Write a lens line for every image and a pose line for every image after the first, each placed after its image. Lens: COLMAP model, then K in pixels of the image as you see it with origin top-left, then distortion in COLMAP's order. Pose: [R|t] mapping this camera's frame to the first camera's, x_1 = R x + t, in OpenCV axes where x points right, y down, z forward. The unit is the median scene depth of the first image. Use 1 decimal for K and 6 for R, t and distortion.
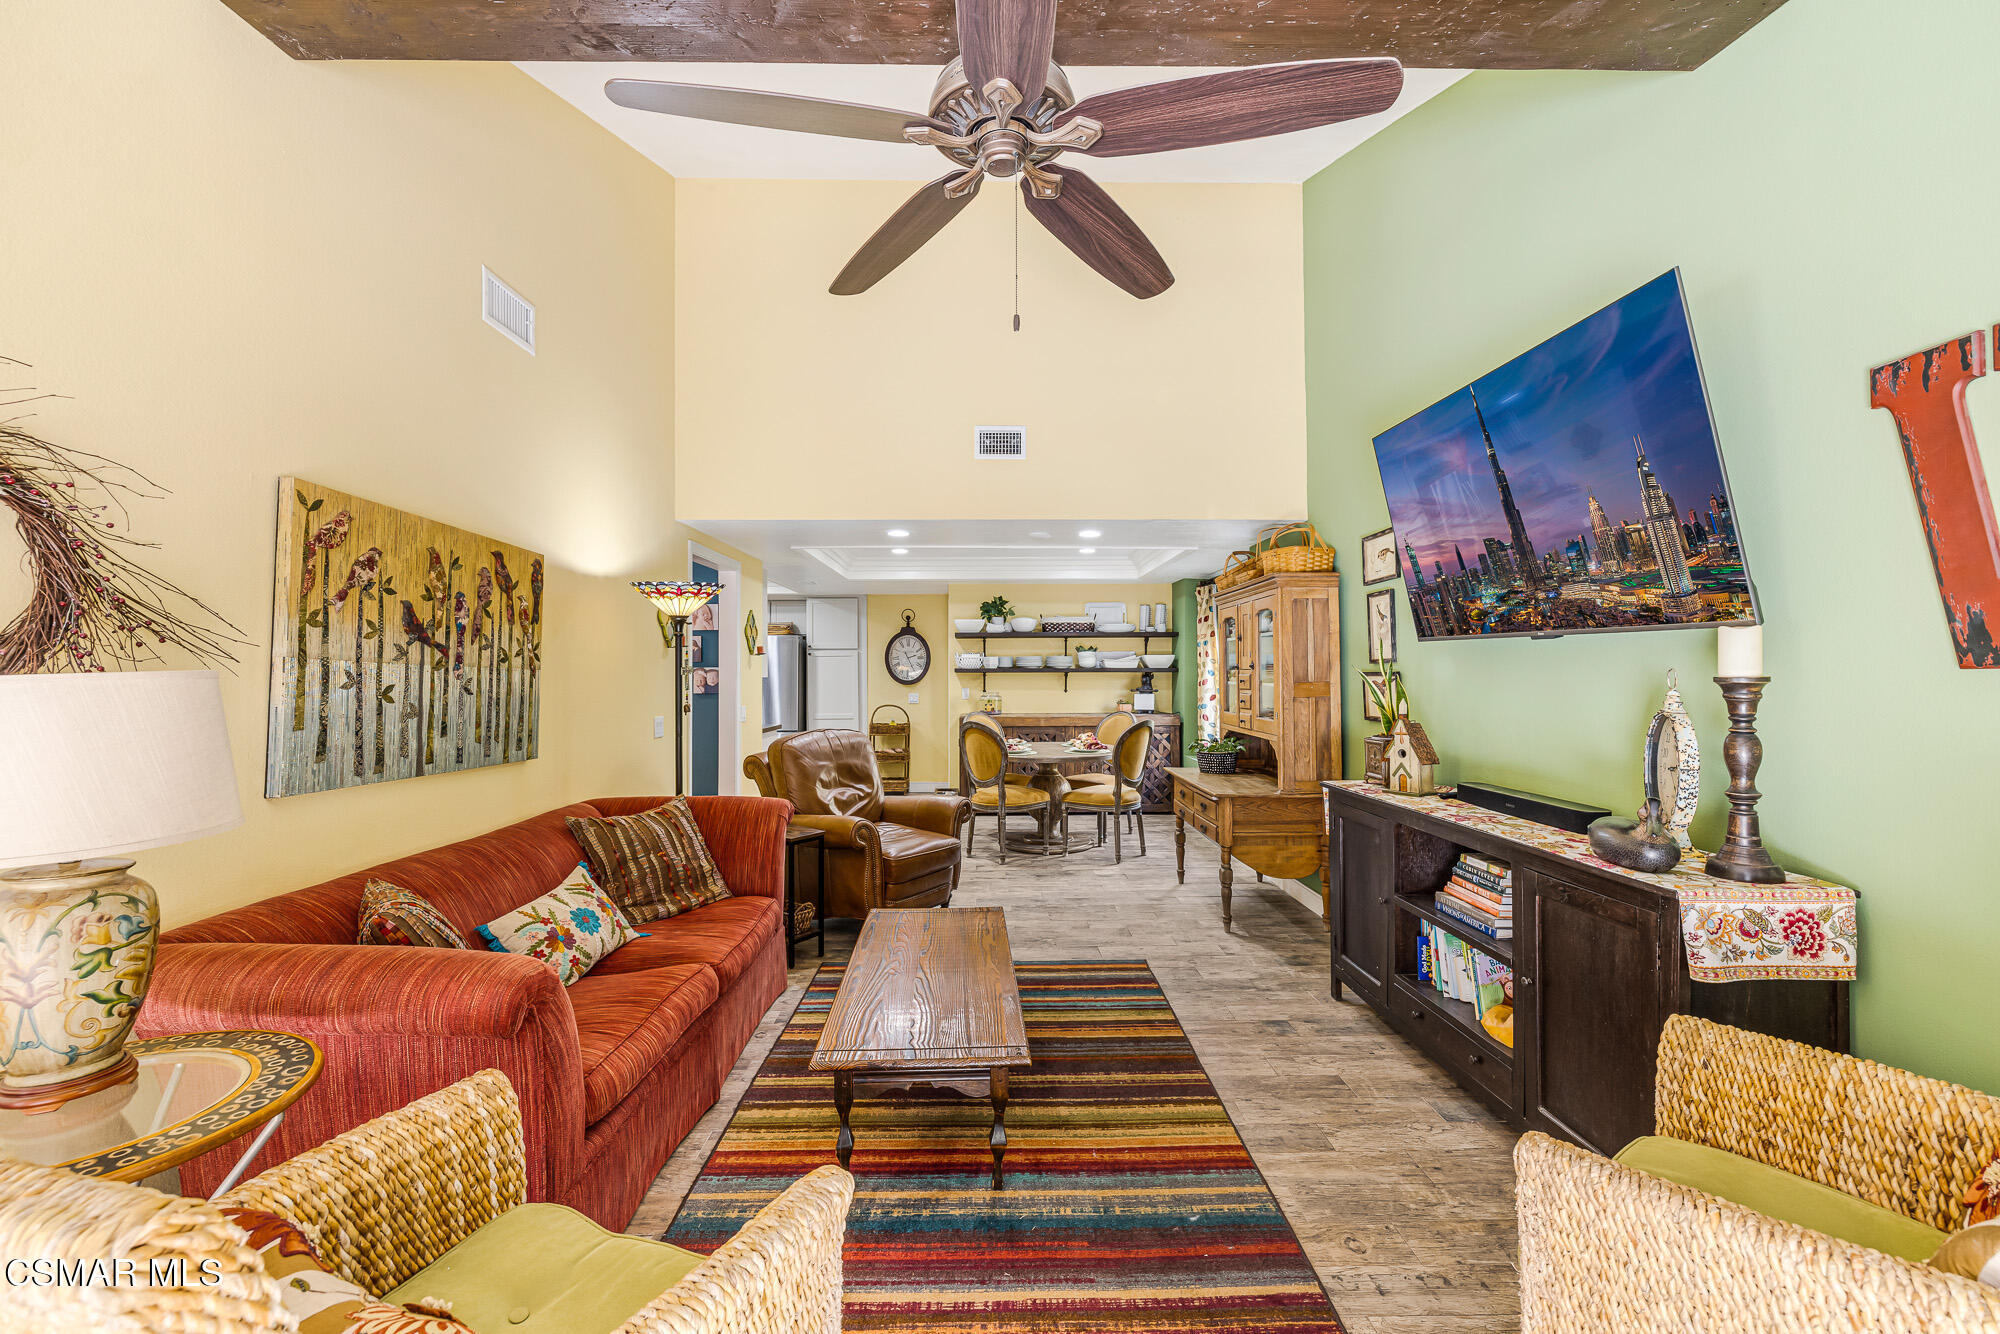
lens RADIAL K [[839.8, 0, 998.0], [0, 839.8, 669.1], [0, 0, 1]] dist [-0.000174, -0.000046]
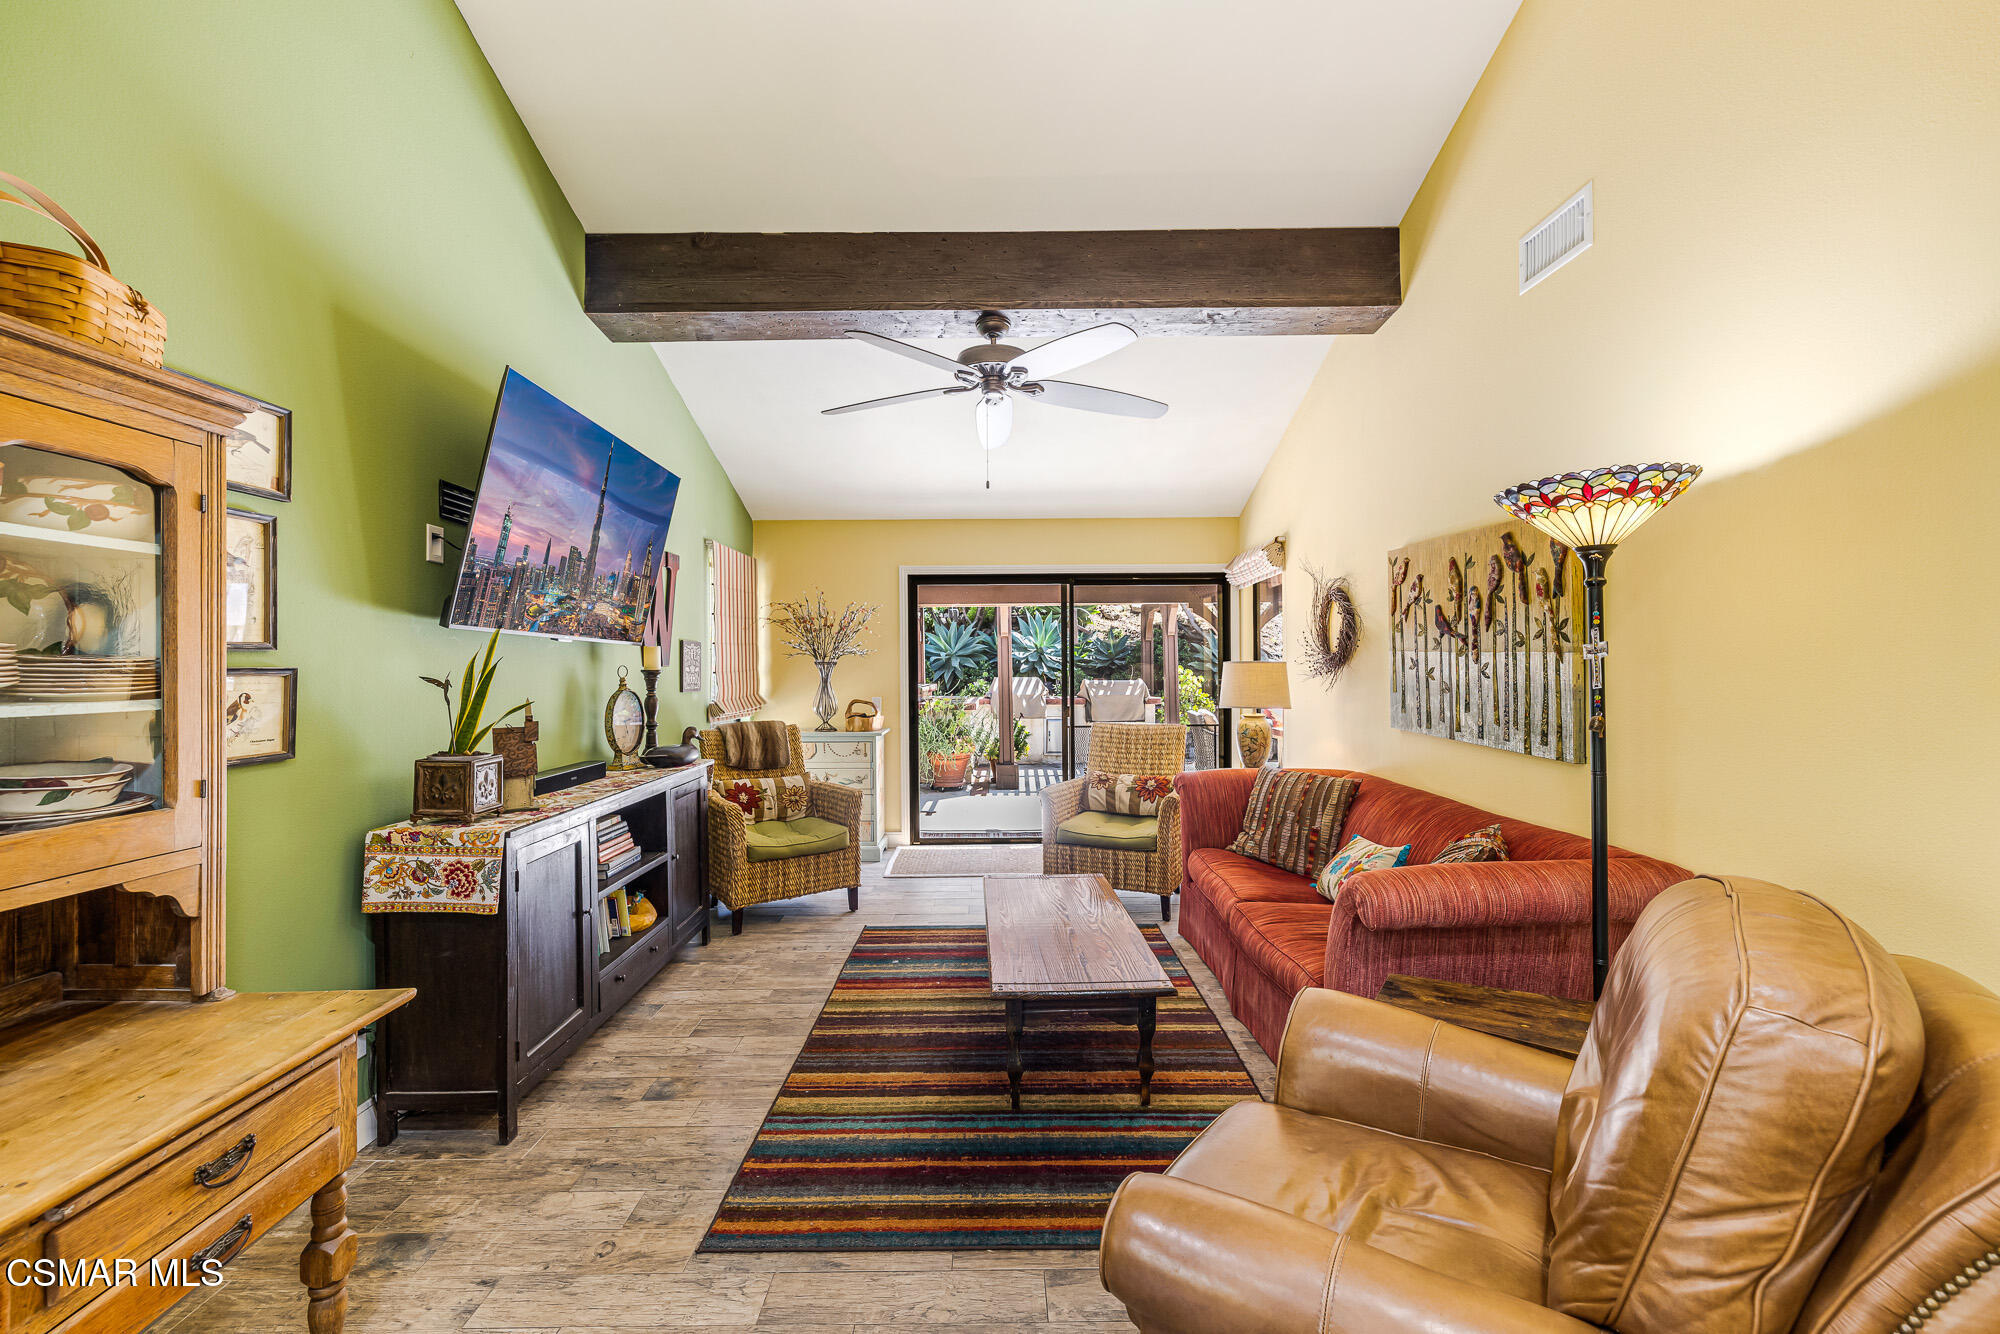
lens RADIAL K [[839.8, 0, 998.0], [0, 839.8, 669.1], [0, 0, 1]] dist [-0.000174, -0.000046]
pose [[-0.999868, 0.011519, 0.011470, -0.012713], [0.011500, 0.999932, -0.001712, 0.012412], [-0.011489, -0.001580, -0.999933, 1.906736]]
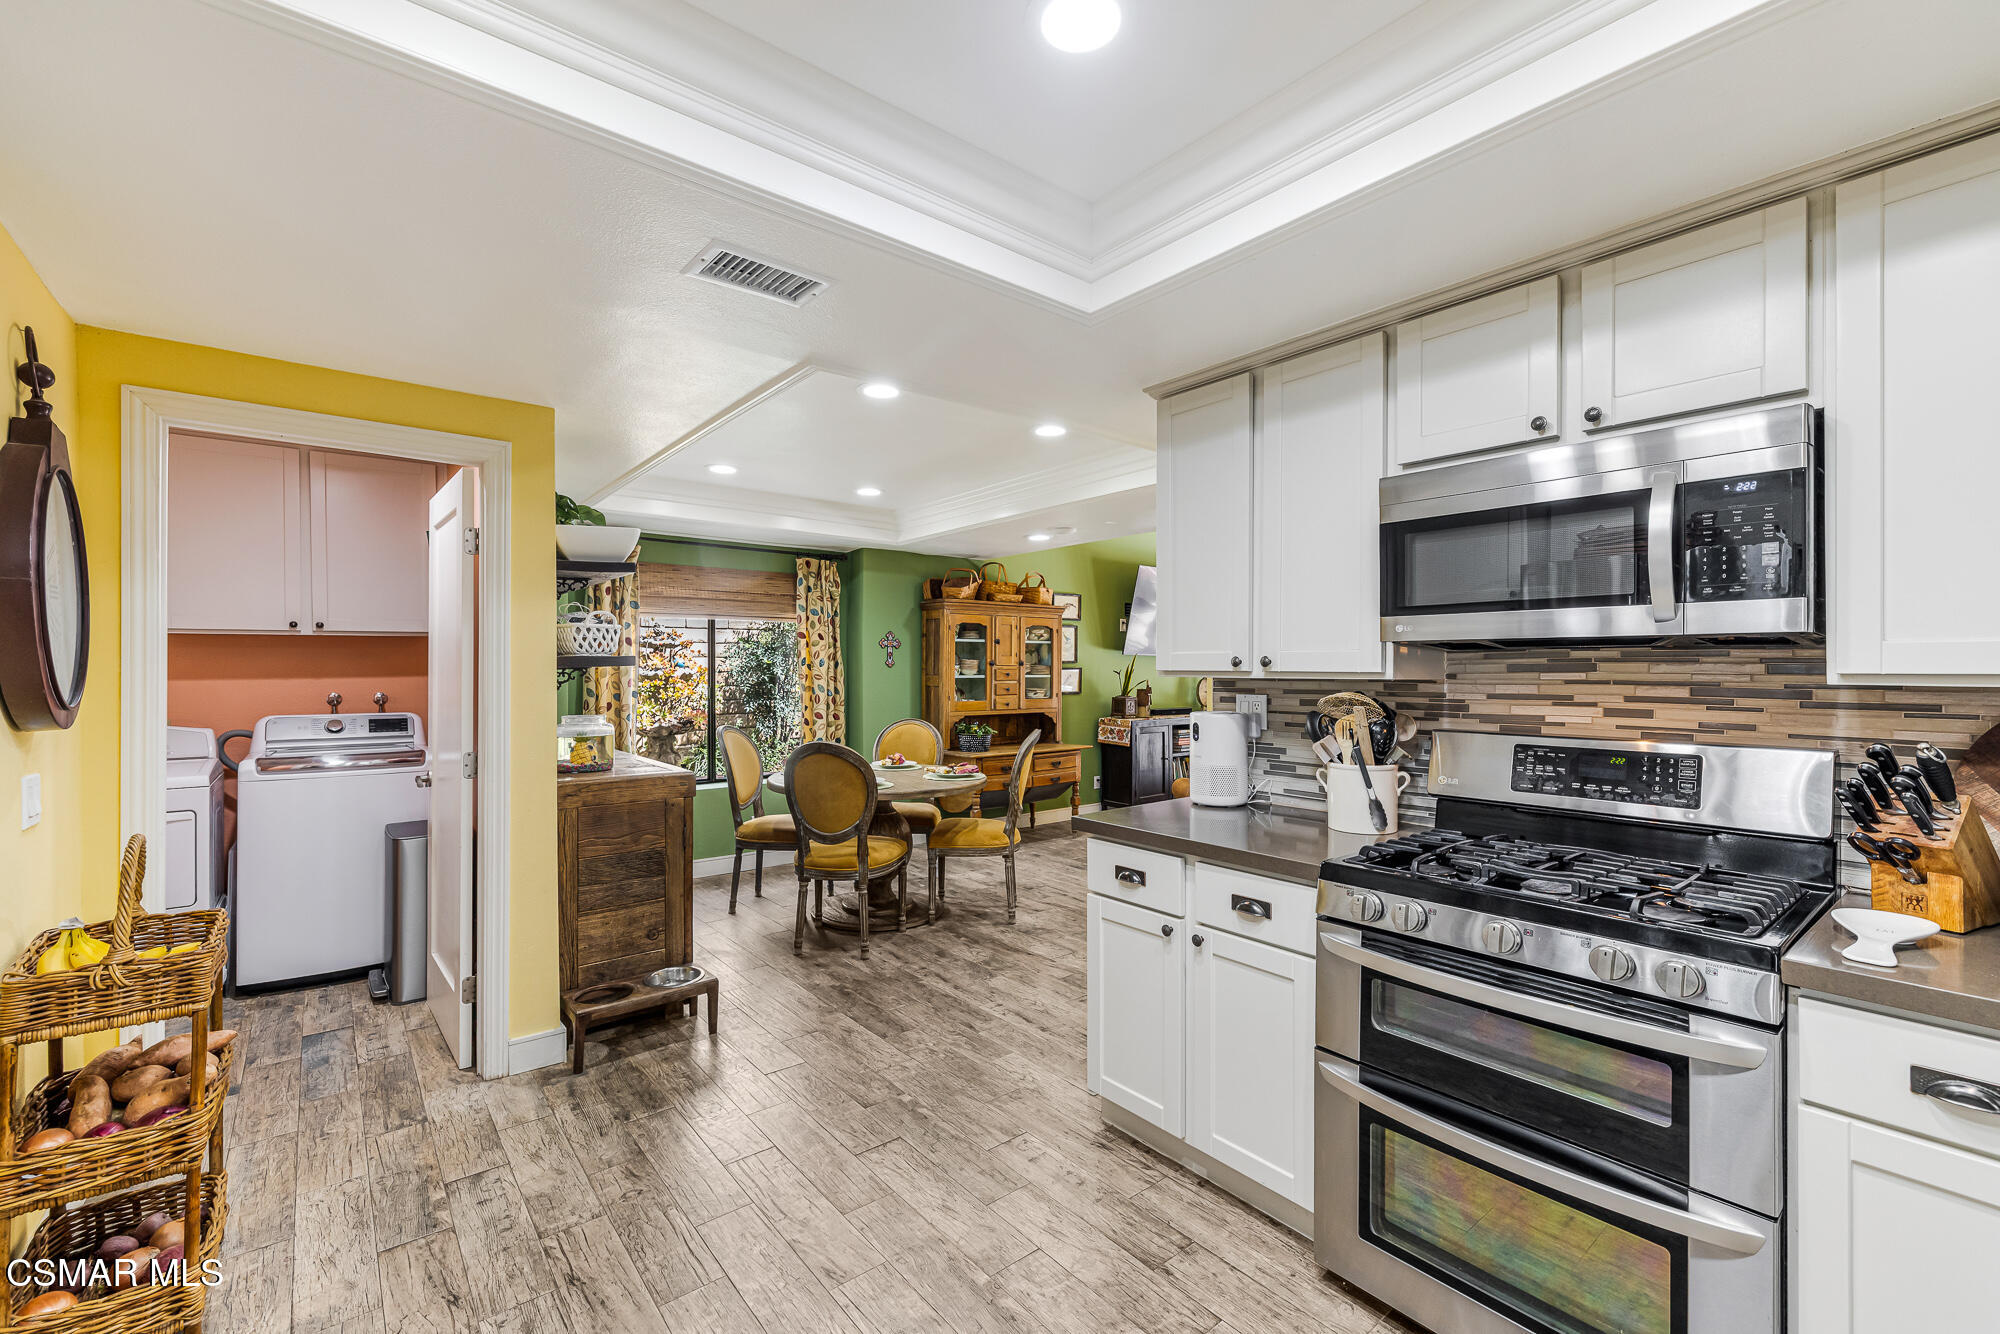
lens RADIAL K [[839.8, 0, 998.0], [0, 839.8, 669.1], [0, 0, 1]] dist [-0.000174, -0.000046]
pose [[-0.616987, 0.003247, 0.786967, -1.189521], [-0.000956, 0.999988, -0.004875, 0.019376], [-0.786973, -0.003760, -0.616976, 2.911761]]
